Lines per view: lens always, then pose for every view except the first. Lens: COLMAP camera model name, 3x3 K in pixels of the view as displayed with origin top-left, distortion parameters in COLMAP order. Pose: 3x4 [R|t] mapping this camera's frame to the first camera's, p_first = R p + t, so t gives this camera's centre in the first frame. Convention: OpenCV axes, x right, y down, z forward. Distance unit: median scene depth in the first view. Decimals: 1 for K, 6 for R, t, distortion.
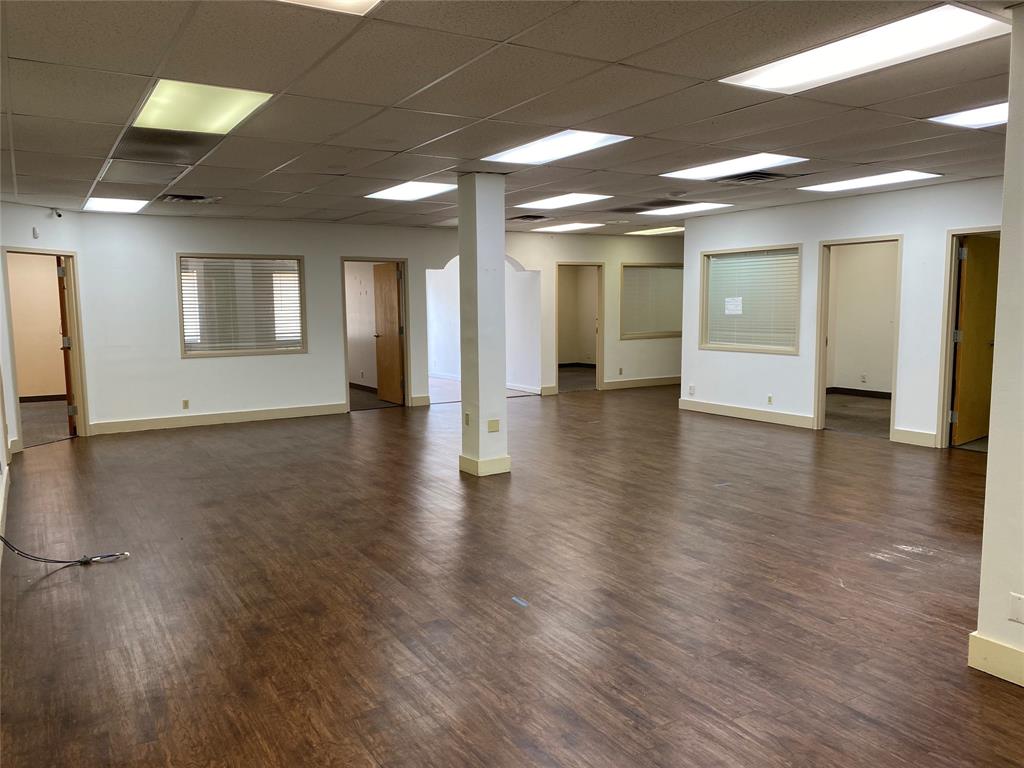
lens RADIAL K [[776.3, 0, 503.7], [0, 776.3, 393.4], [0, 0, 1]] dist [0.027638, -0.029319]
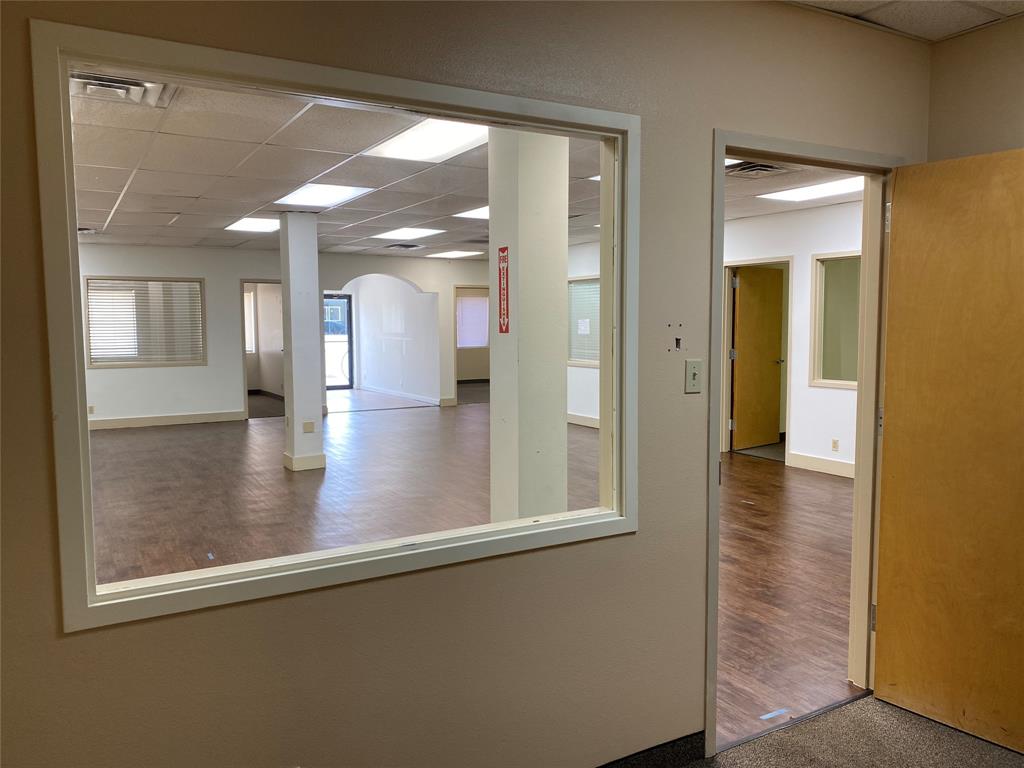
lens RADIAL K [[776.3, 0, 519.8], [0, 776.3, 381.6], [0, 0, 1]] dist [0.027638, -0.029319]
pose [[0.999896, 0.009360, -0.010965, 0.208964], [-0.009779, 0.999198, -0.038829, 0.010486], [0.010592, 0.038932, 0.999186, -0.107615]]
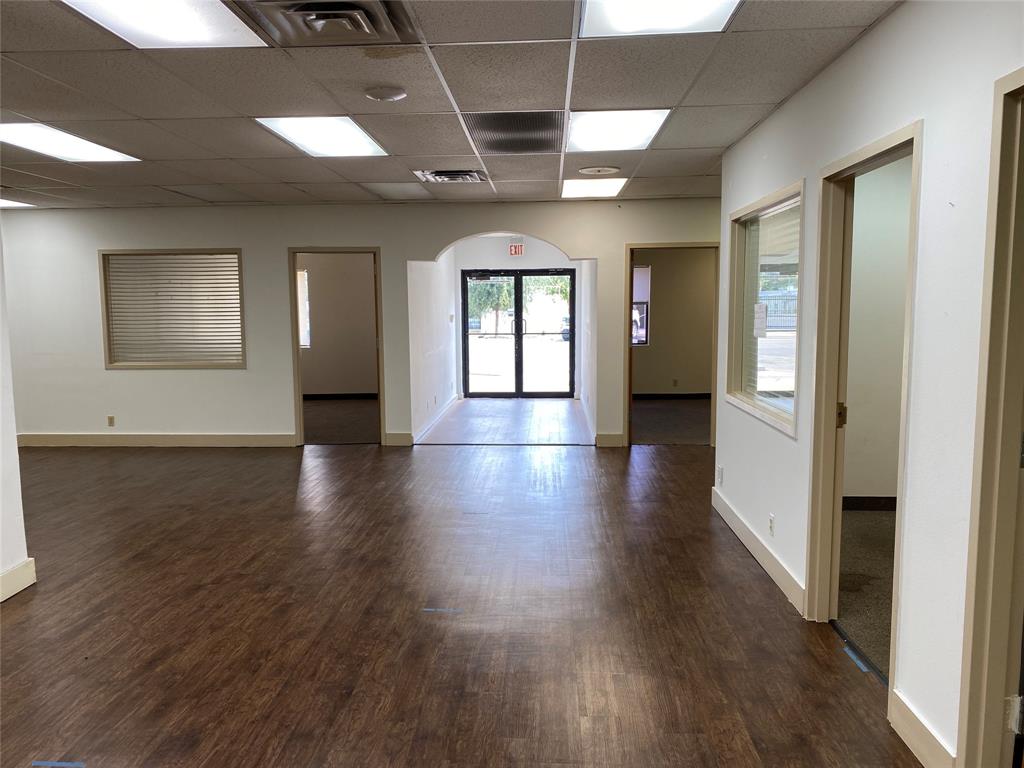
lens RADIAL K [[776.3, 0, 499.1], [0, 776.3, 391.3], [0, 0, 1]] dist [0.027638, -0.029319]
pose [[0.827157, 0.067256, -0.557932, 0.423248], [-0.067551, 0.997513, 0.020097, -0.063556], [0.557896, 0.021065, 0.829643, 0.483453]]
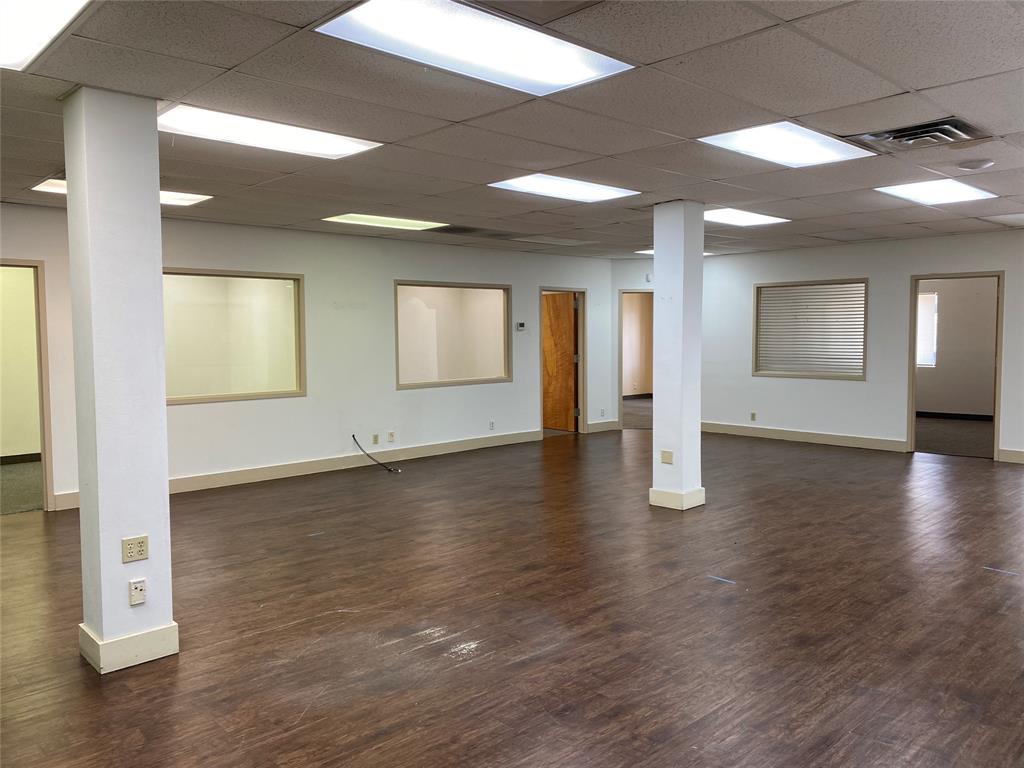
lens RADIAL K [[776.3, 0, 514.6], [0, 776.3, 384.1], [0, 0, 1]] dist [0.027638, -0.029319]
pose [[0.215270, 0.076907, -0.973522, 0.582606], [-0.110957, 0.992365, 0.053860, -0.052120], [0.970231, 0.096425, 0.222160, 0.385359]]
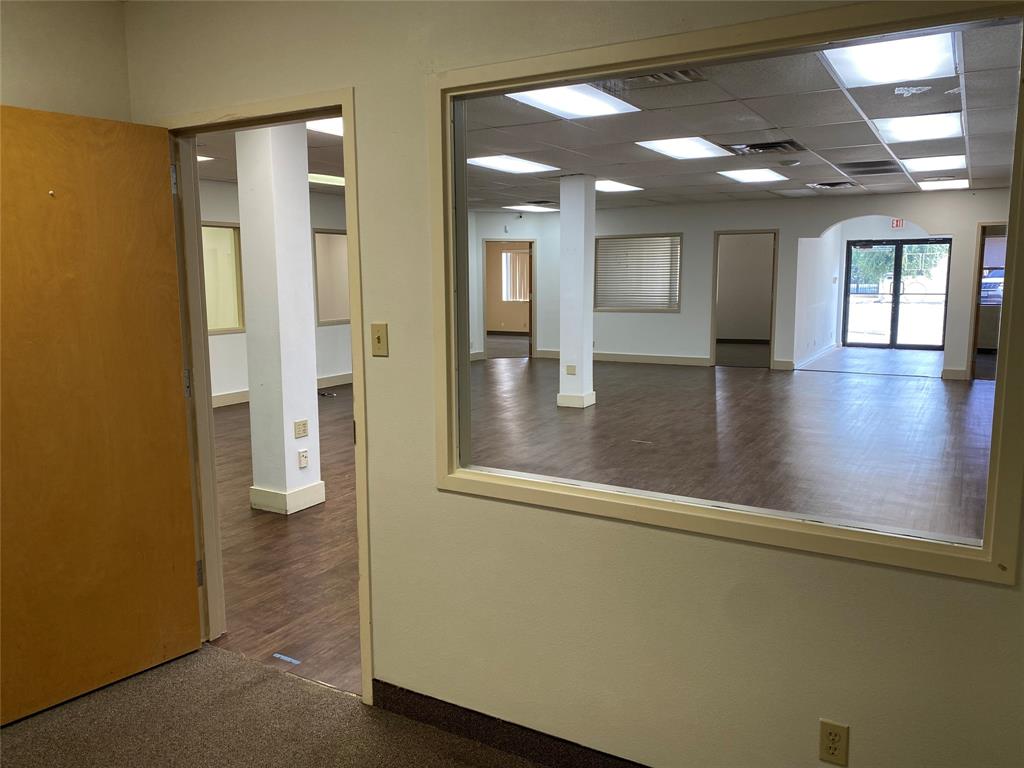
lens RADIAL K [[776.3, 0, 510.3], [0, 776.3, 391.4], [0, 0, 1]] dist [0.027638, -0.029319]
pose [[0.480961, 0.139601, -0.865557, 0.700992], [-0.100999, 0.989492, 0.103468, -0.029393], [0.870905, 0.037656, 0.490006, 0.178405]]
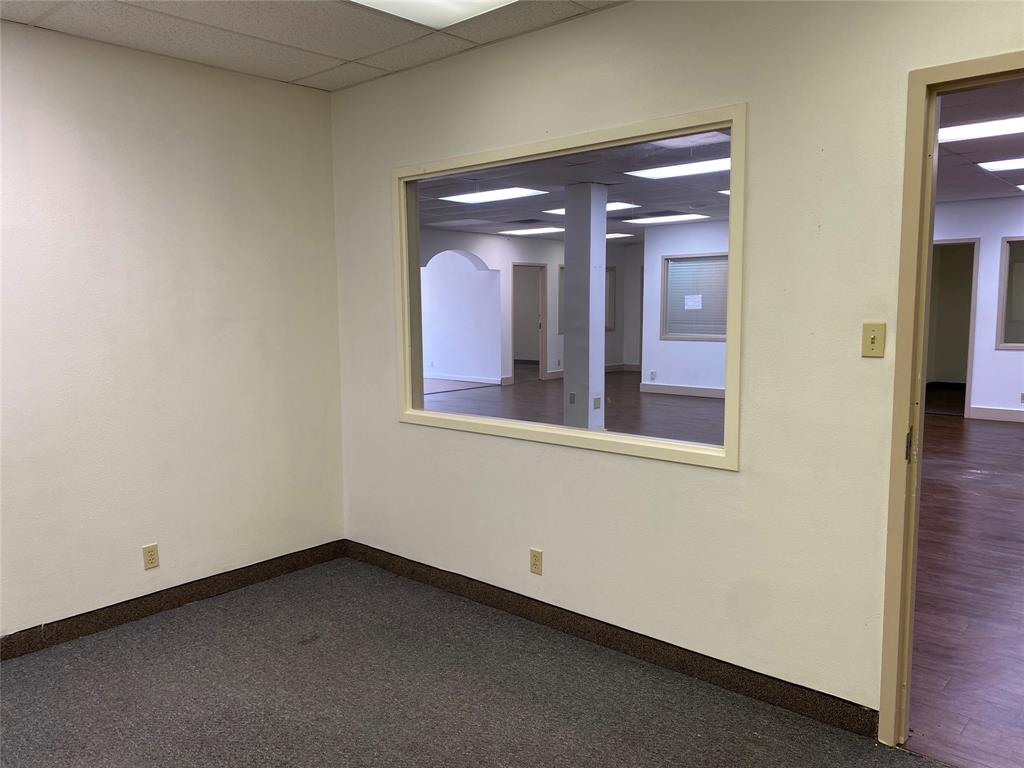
lens RADIAL K [[776.3, 0, 514.6], [0, 776.3, 385.2], [0, 0, 1]] dist [0.027638, -0.029319]
pose [[0.953629, -0.026279, 0.299835, -0.311509], [0.030737, 0.999476, -0.010161, 0.016802], [-0.299411, 0.018906, 0.953937, -0.041825]]
